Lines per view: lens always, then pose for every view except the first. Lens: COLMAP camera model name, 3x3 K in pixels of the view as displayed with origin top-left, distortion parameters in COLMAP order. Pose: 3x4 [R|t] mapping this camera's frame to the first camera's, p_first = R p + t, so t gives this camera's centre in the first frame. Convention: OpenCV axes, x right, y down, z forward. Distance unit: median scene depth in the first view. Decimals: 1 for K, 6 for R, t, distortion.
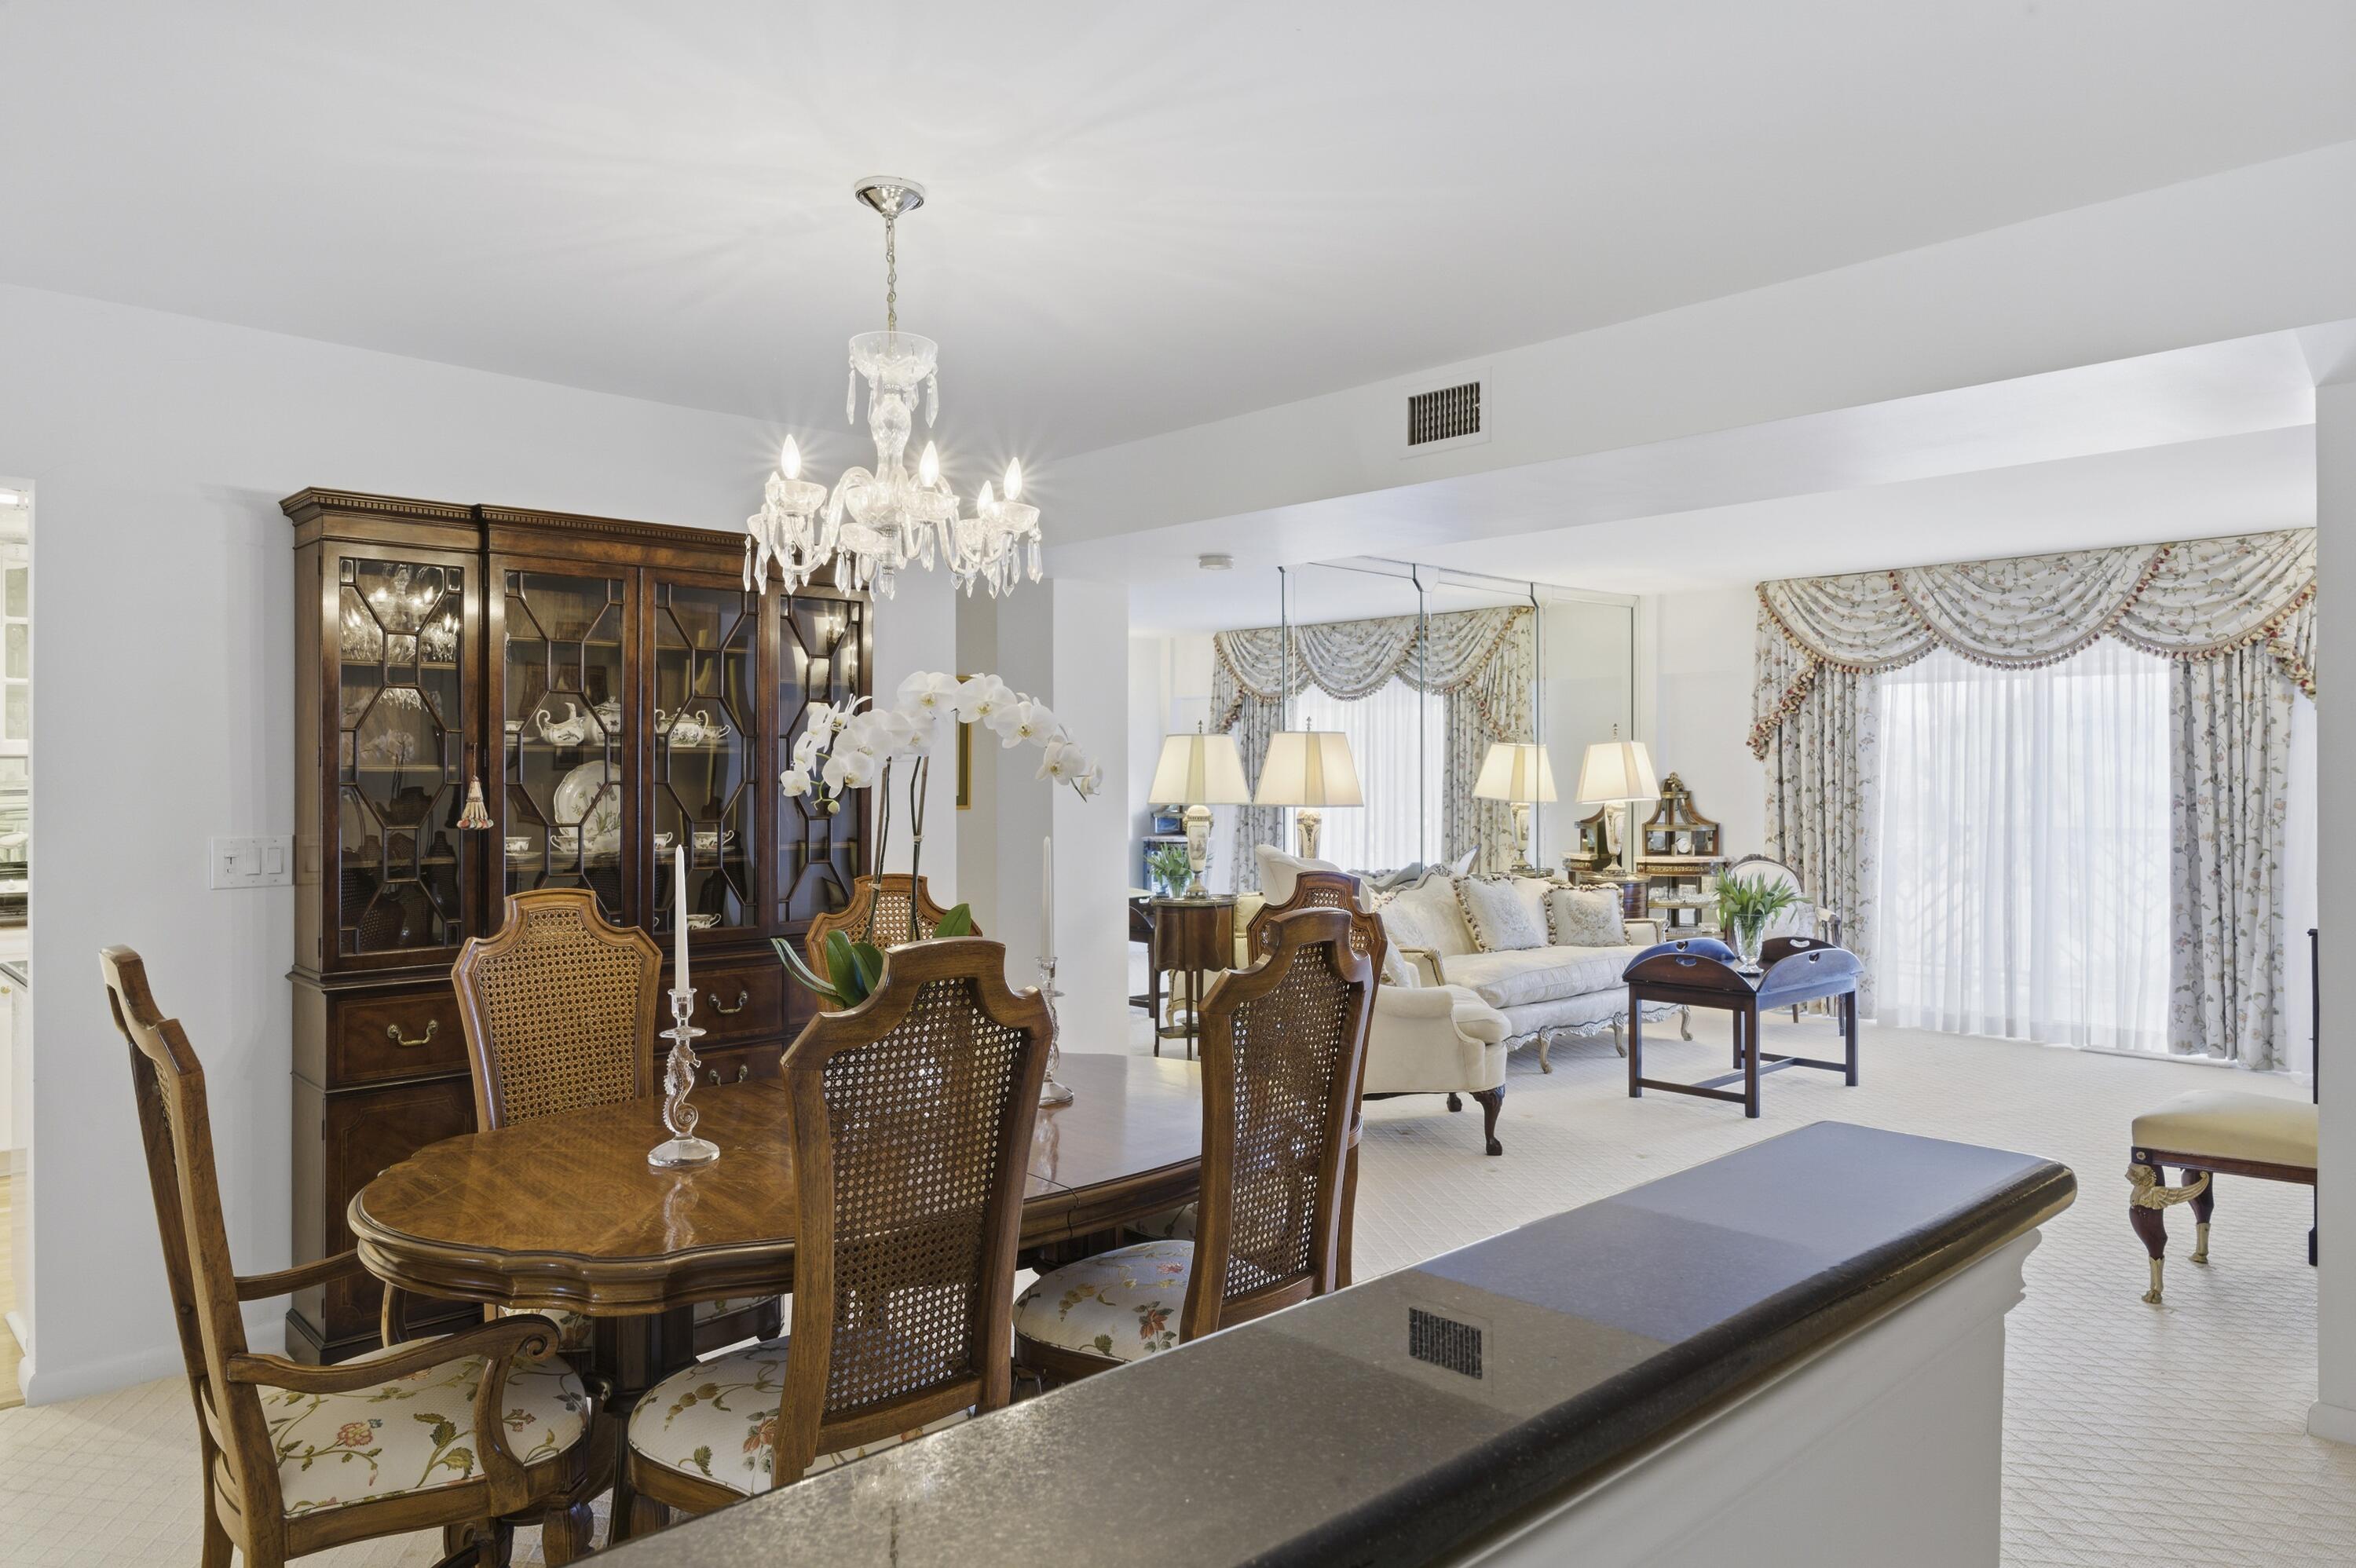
lens RADIAL K [[1545.7, 0, 1187.4], [0, 1545.7, 782.6], [0, 0, 1]] dist [0.006880, 0.006220]
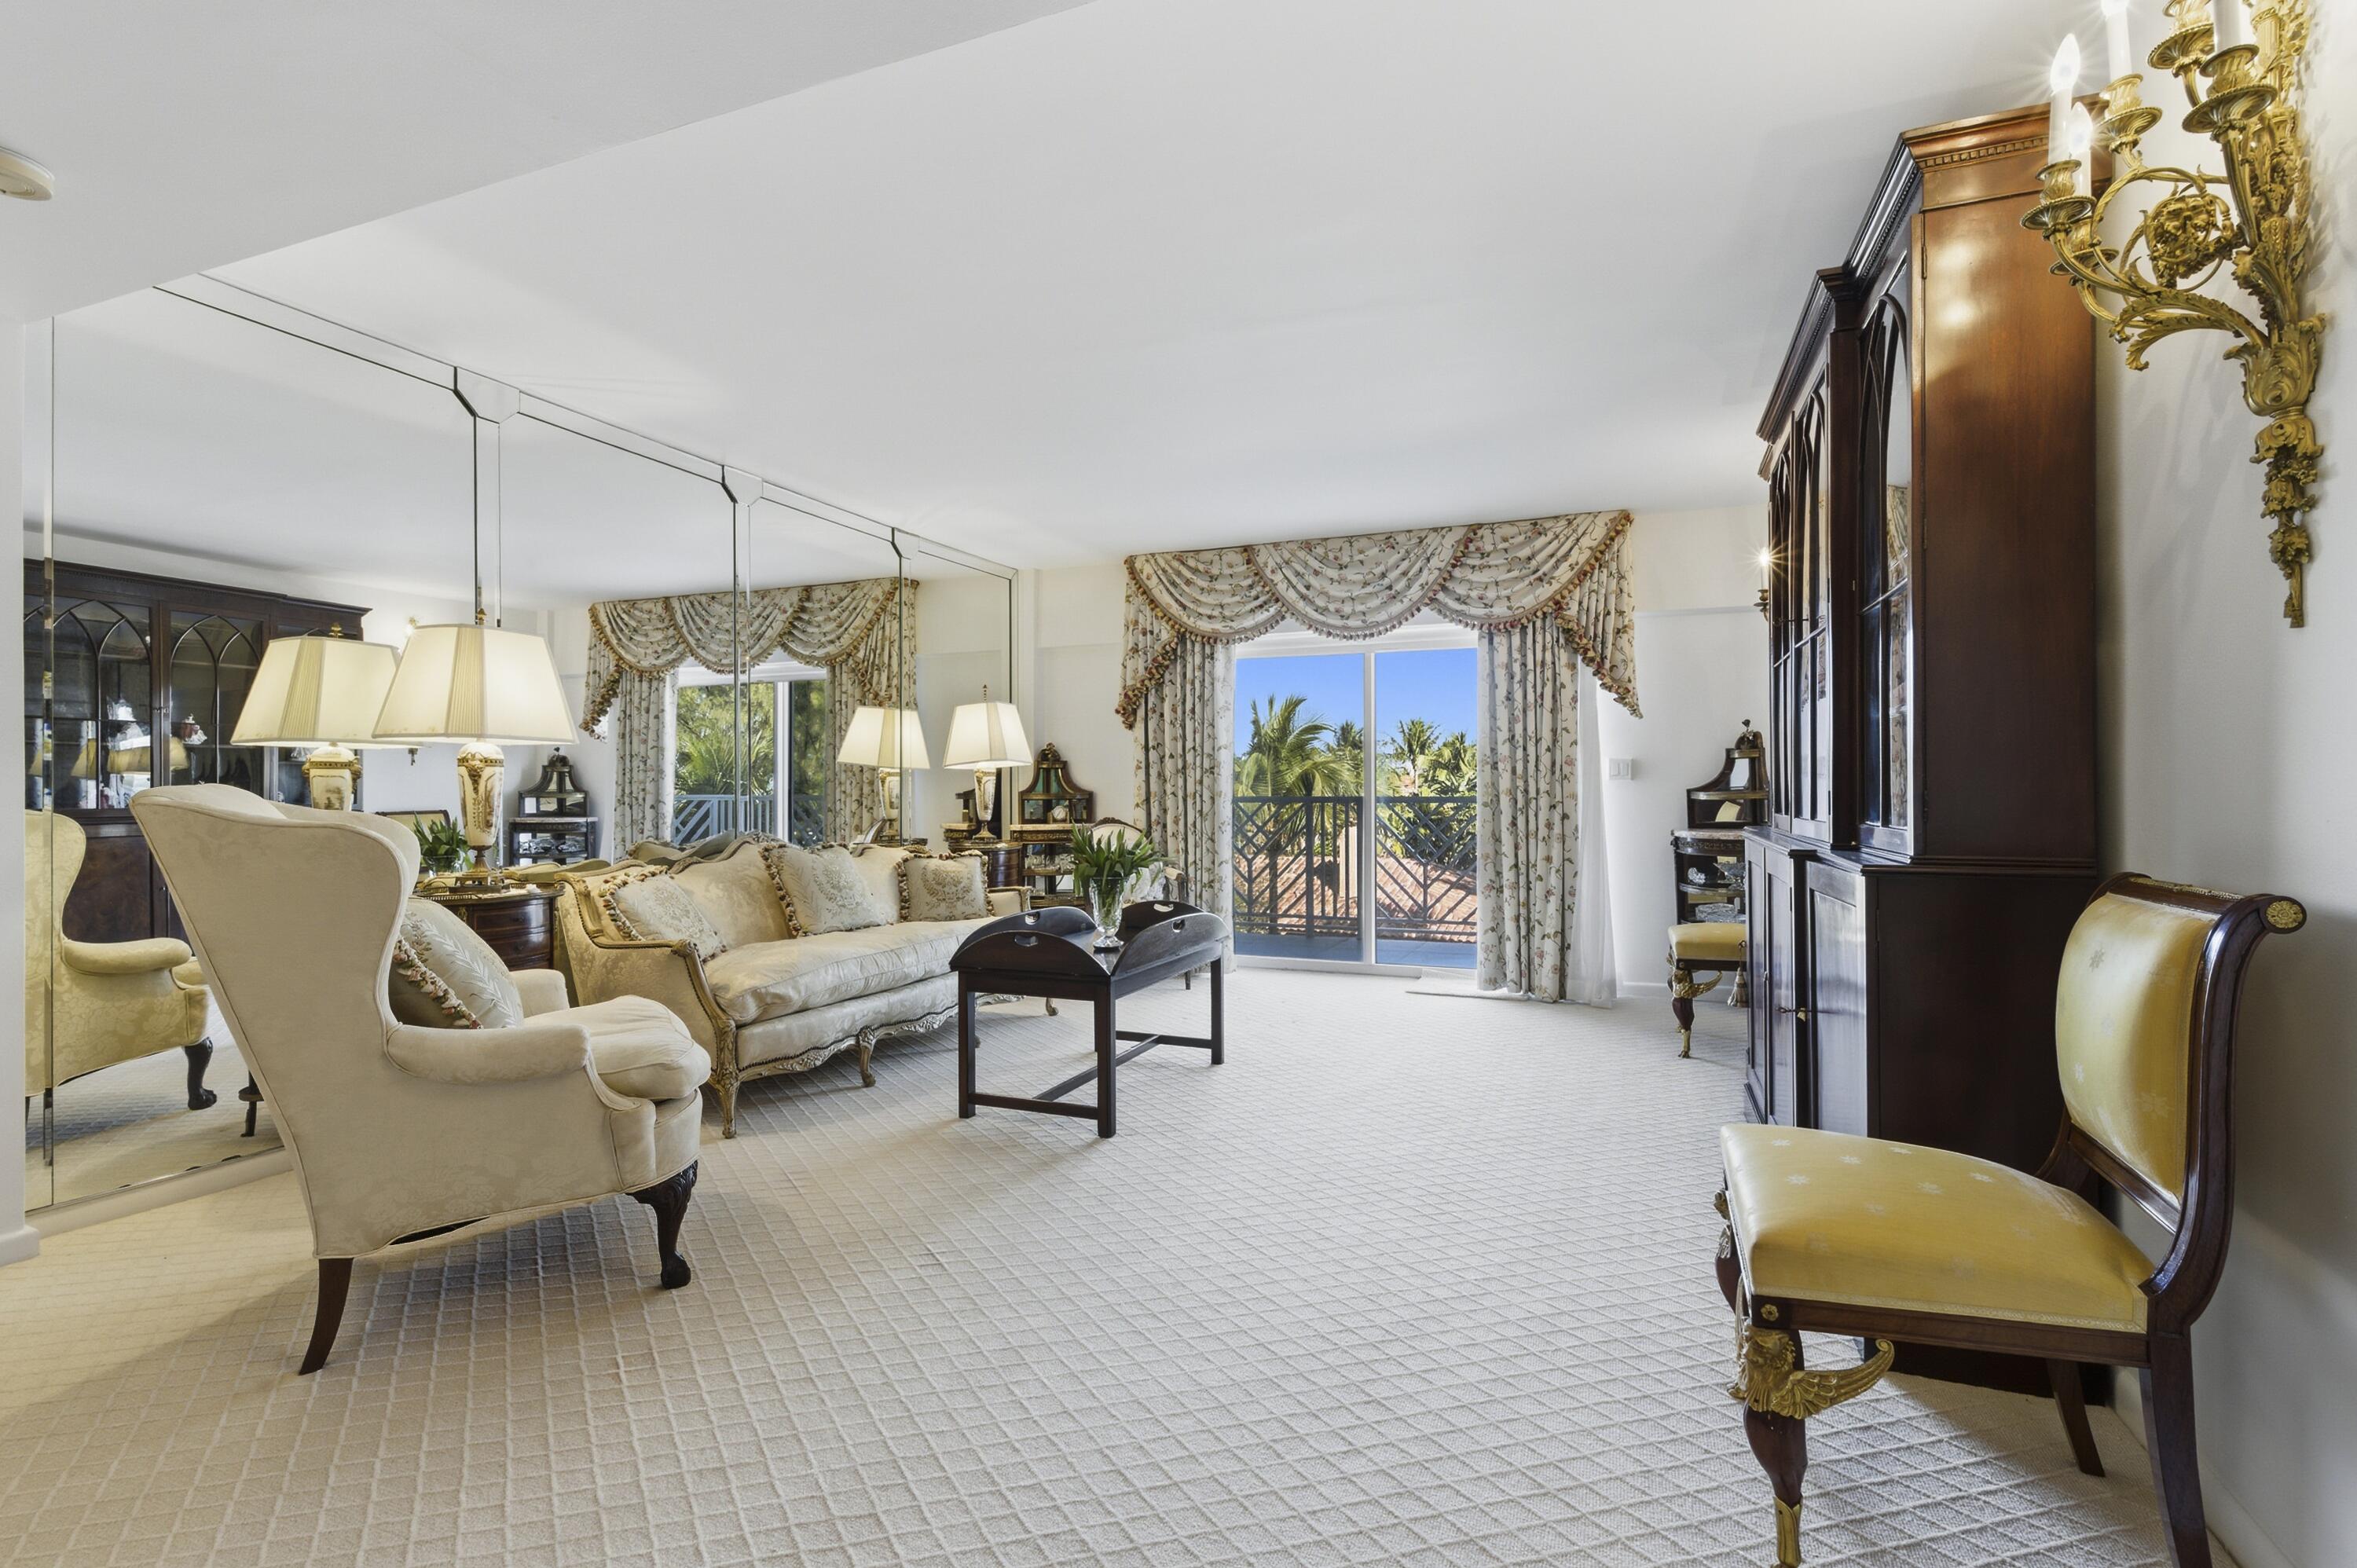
lens RADIAL K [[1016.1, 0, 1255.0], [0, 1016.1, 789.5], [0, 0, 1]] dist [0.019928, -0.000050]
pose [[0.893888, 0.002894, 0.448280, 0.159680], [0.000819, 0.999967, -0.008089, 0.036020], [-0.448289, 0.007598, 0.893856, 0.401498]]
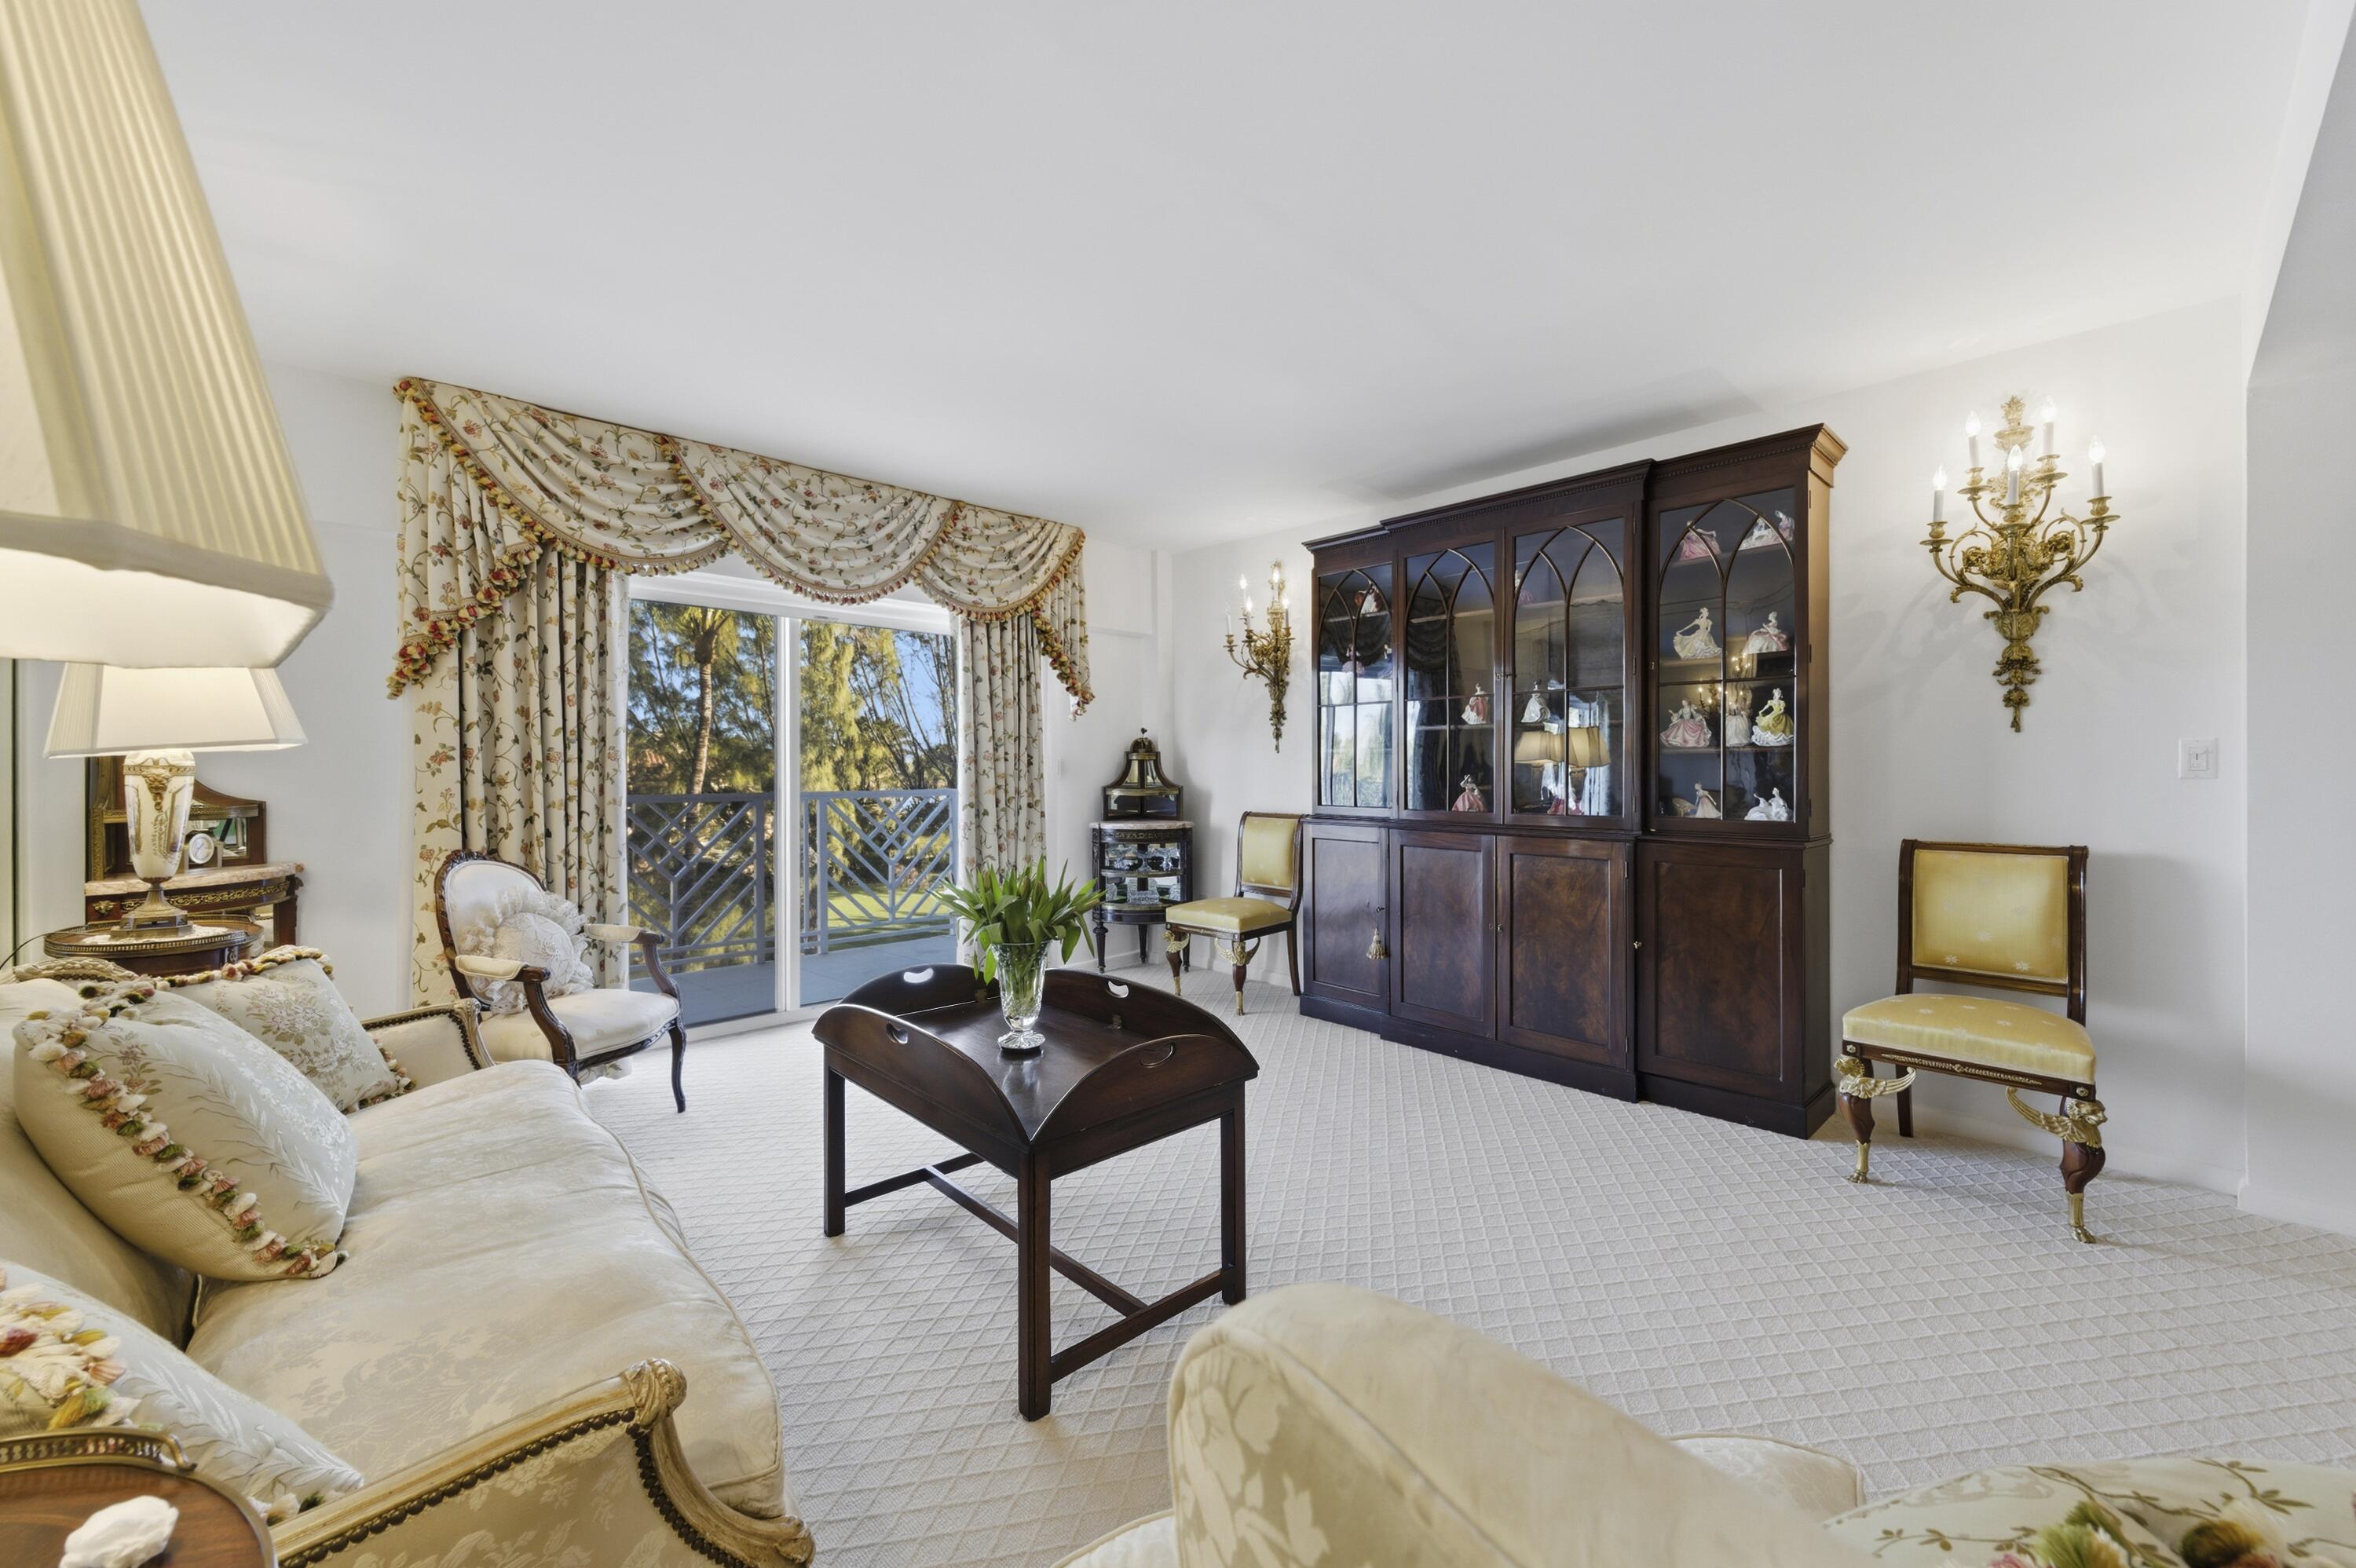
lens RADIAL K [[925.5, 0, 1178.6], [0, 925.5, 772.2], [0, 0, 1]] dist [0.003072, -0.000060]
pose [[-0.009602, 0.002250, 0.999951, 0.027858], [0.007406, 0.999970, -0.002179, 0.022261], [-0.999926, 0.007384, -0.009619, 0.811328]]
